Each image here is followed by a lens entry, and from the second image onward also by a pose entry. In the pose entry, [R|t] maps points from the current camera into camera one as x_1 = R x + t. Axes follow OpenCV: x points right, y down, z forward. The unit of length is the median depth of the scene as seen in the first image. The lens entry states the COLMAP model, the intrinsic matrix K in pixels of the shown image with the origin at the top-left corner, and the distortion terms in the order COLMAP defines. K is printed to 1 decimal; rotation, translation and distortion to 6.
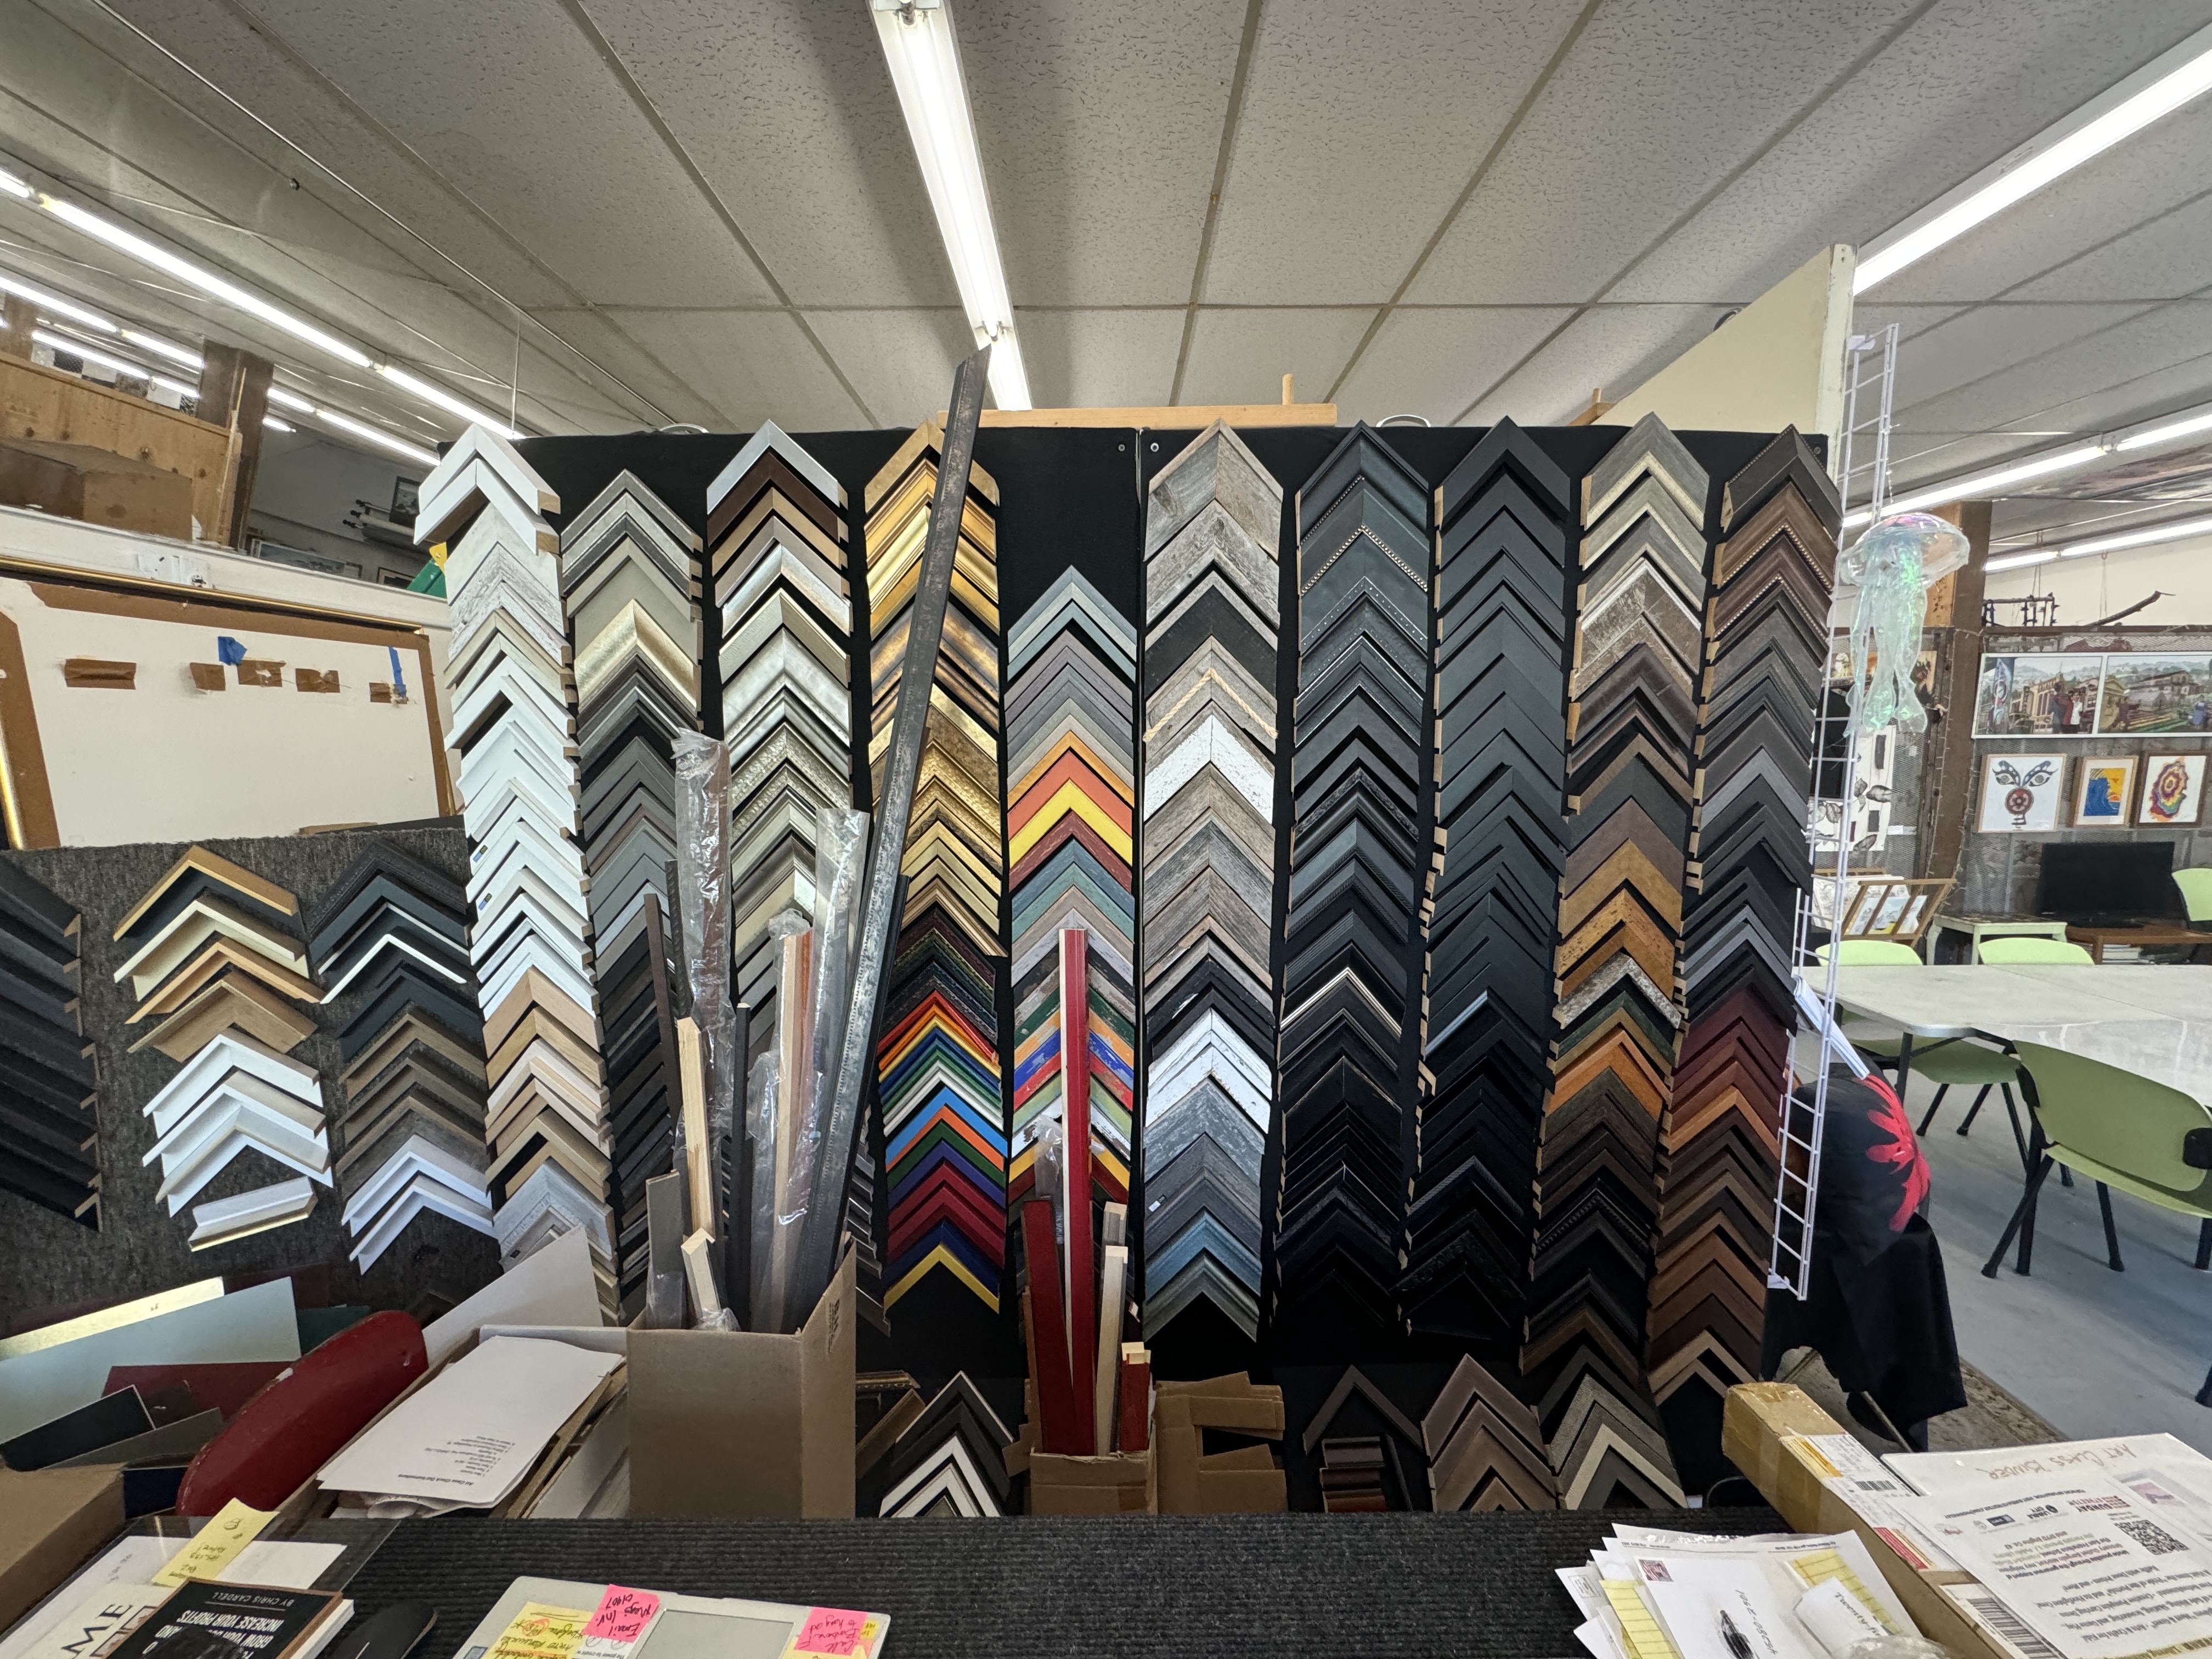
lens RADIAL K [[880.6, 0, 1107.4], [0, 880.6, 830.7], [0, 0, 1]] dist [-0.000382, -0.000461]
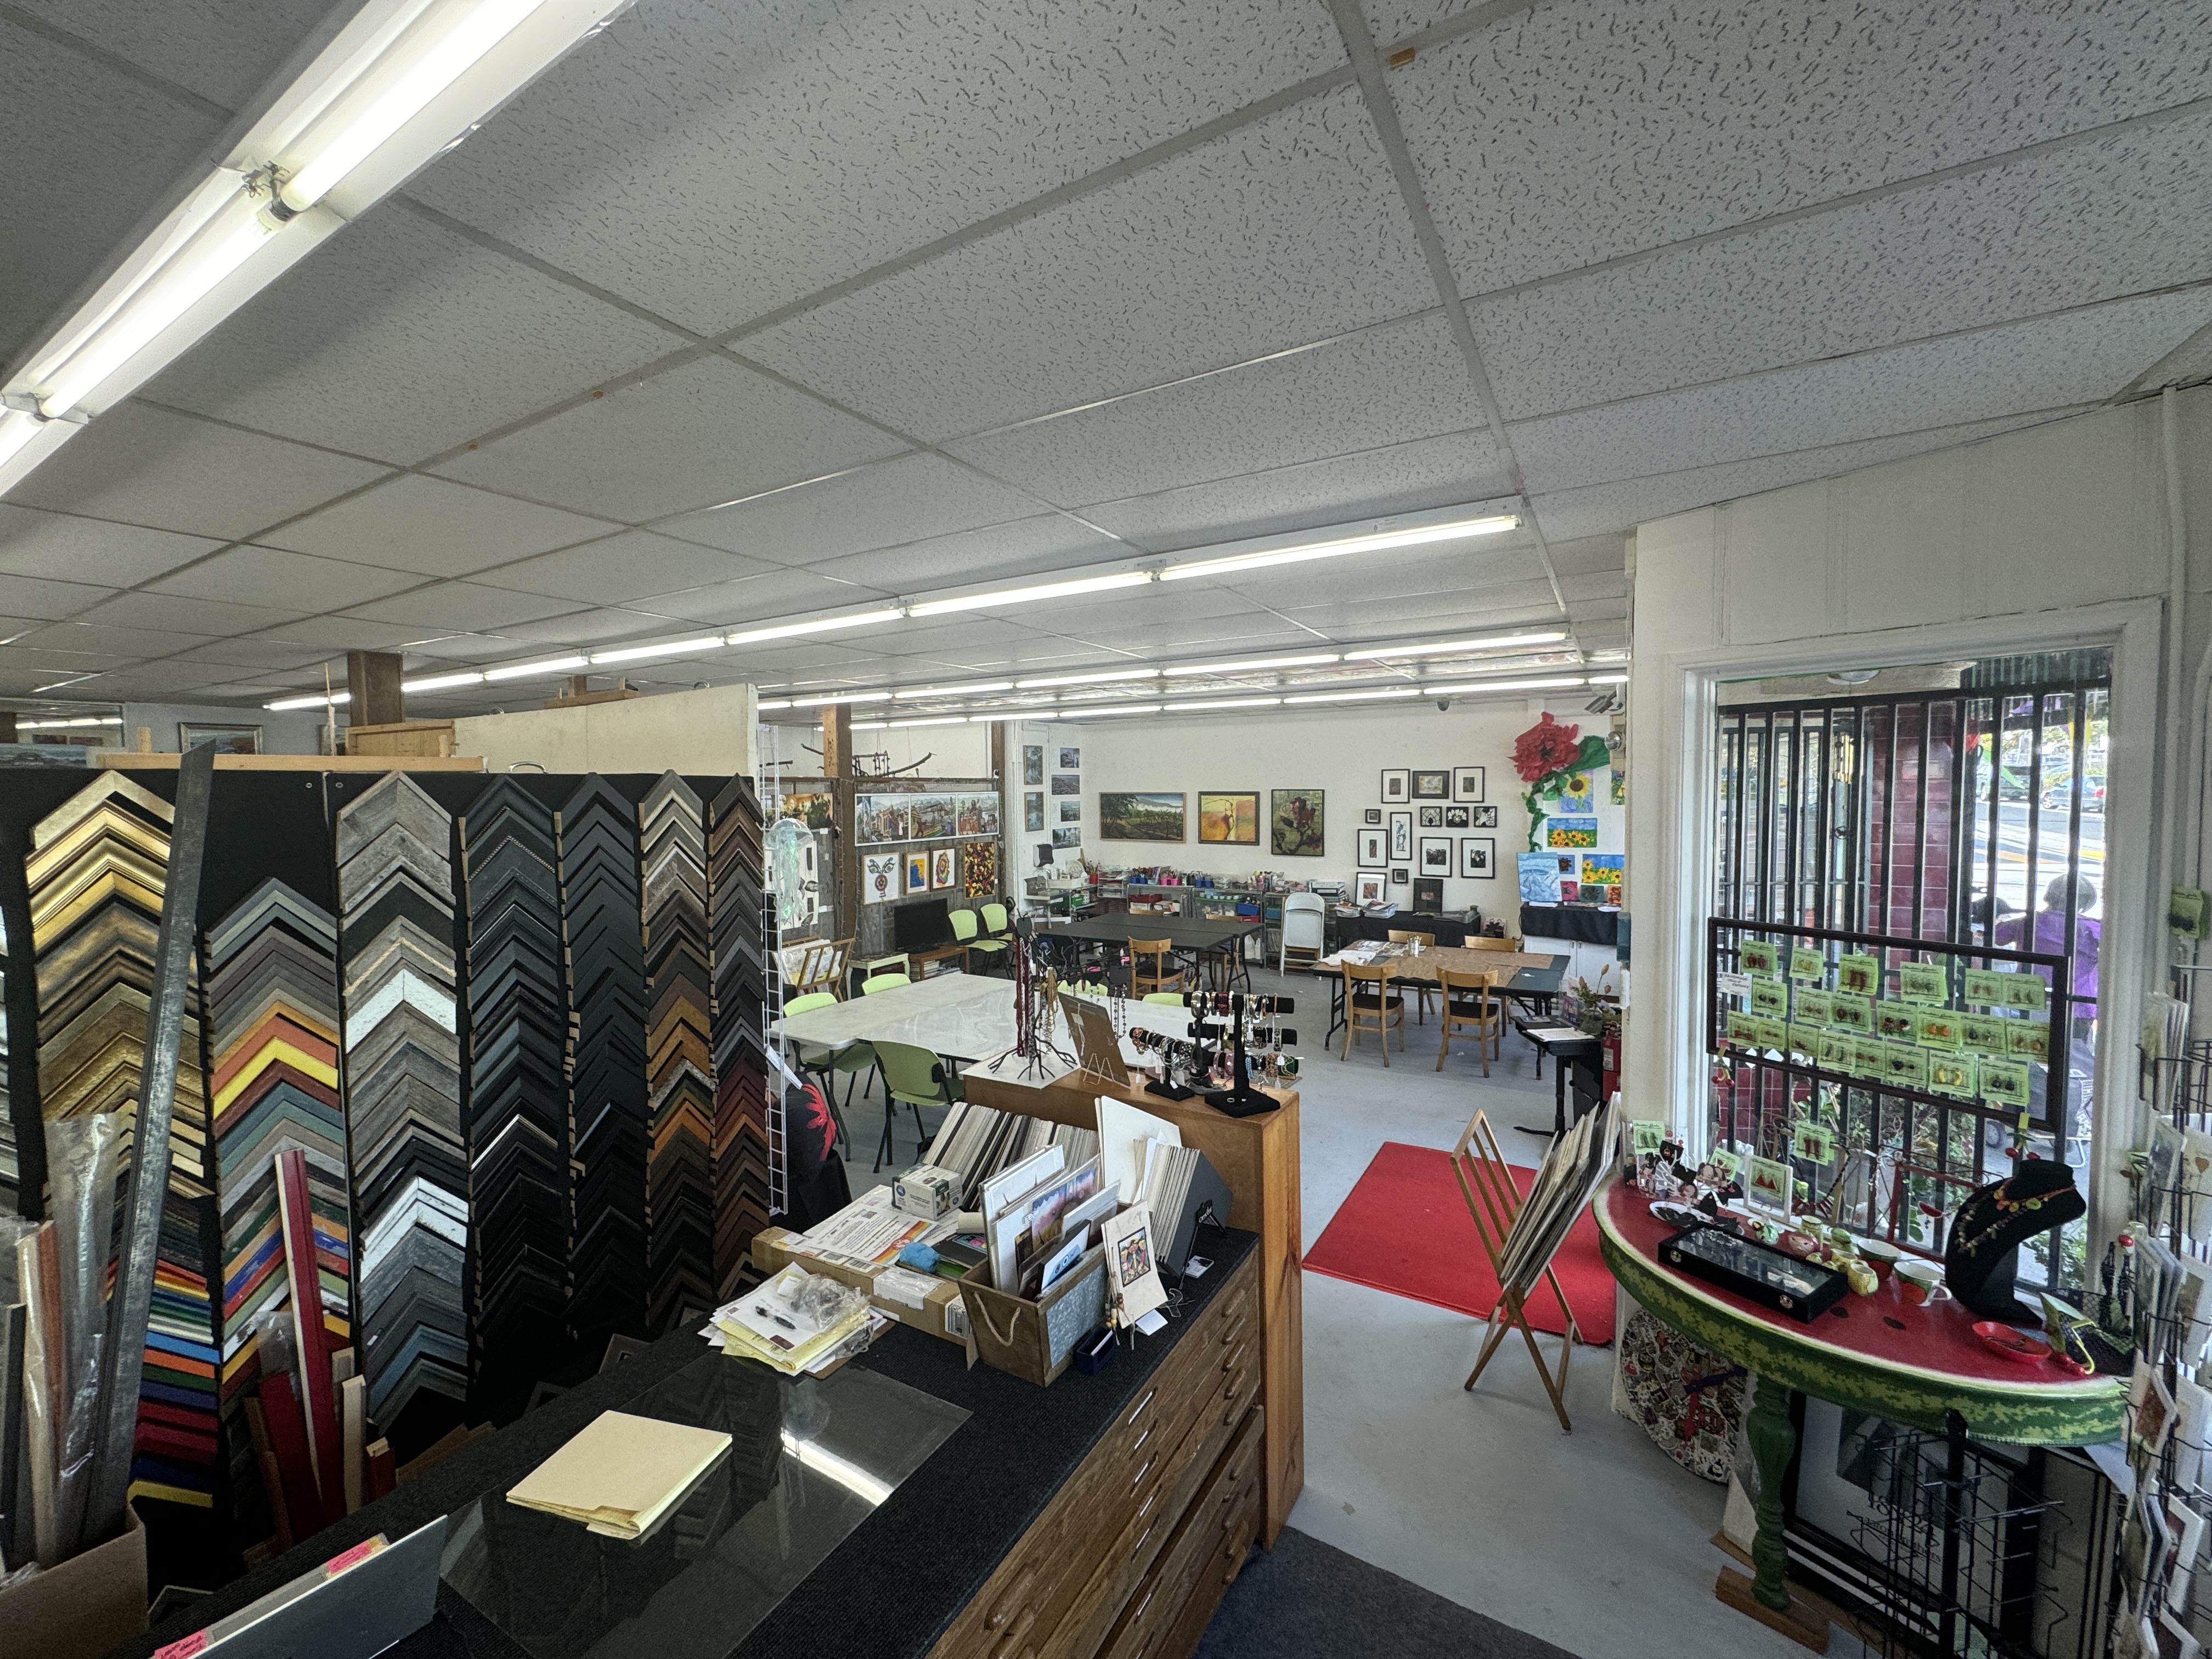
lens RADIAL K [[880.6, 0, 1110.5], [0, 880.6, 830.3], [0, 0, 1]] dist [-0.000382, -0.000461]
pose [[0.511111, -0.038494, 0.858652, -0.491831], [0.100752, 0.994793, -0.015374, -0.207413], [-0.853589, 0.094369, 0.512328, -0.707391]]
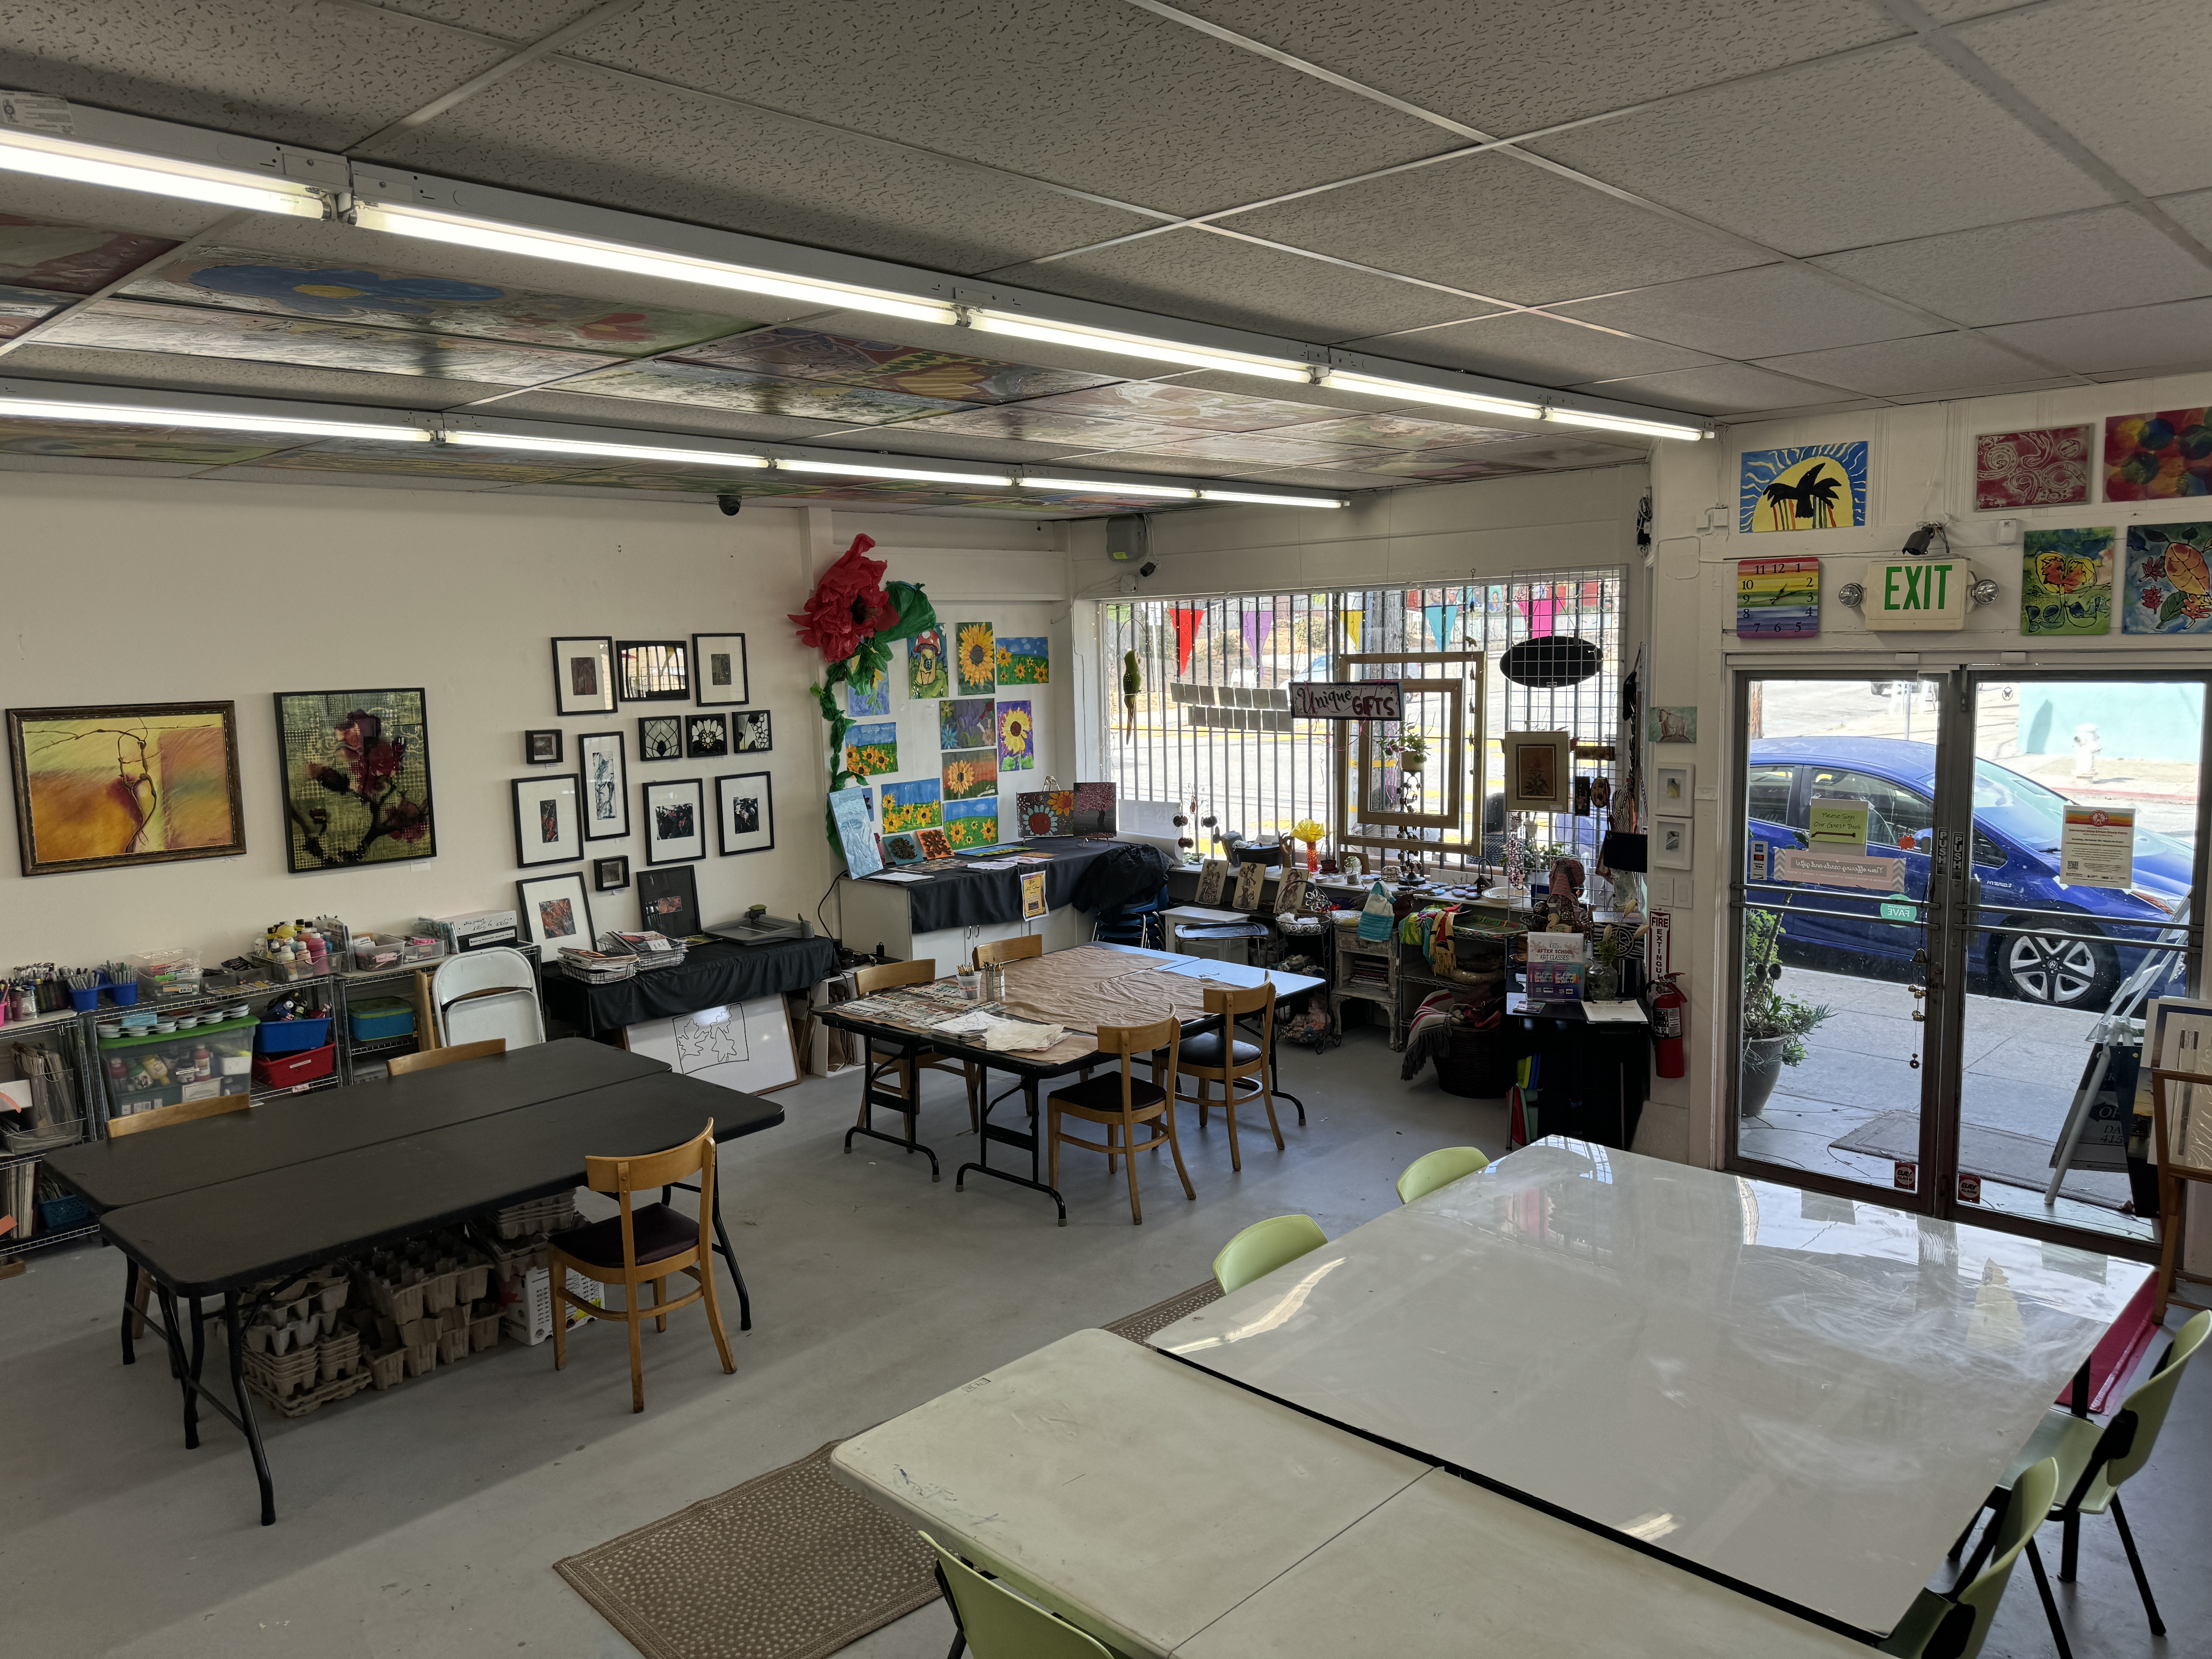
lens RADIAL K [[1546.7, 0, 1113.7], [0, 1546.7, 835.6], [0, 0, 1]] dist [0.078421, -0.096093]
pose [[-0.724477, -0.058582, 0.686805, 1.252303], [0.109199, 0.974045, 0.198271, -0.702920], [-0.680594, 0.218641, -0.699276, 3.077260]]
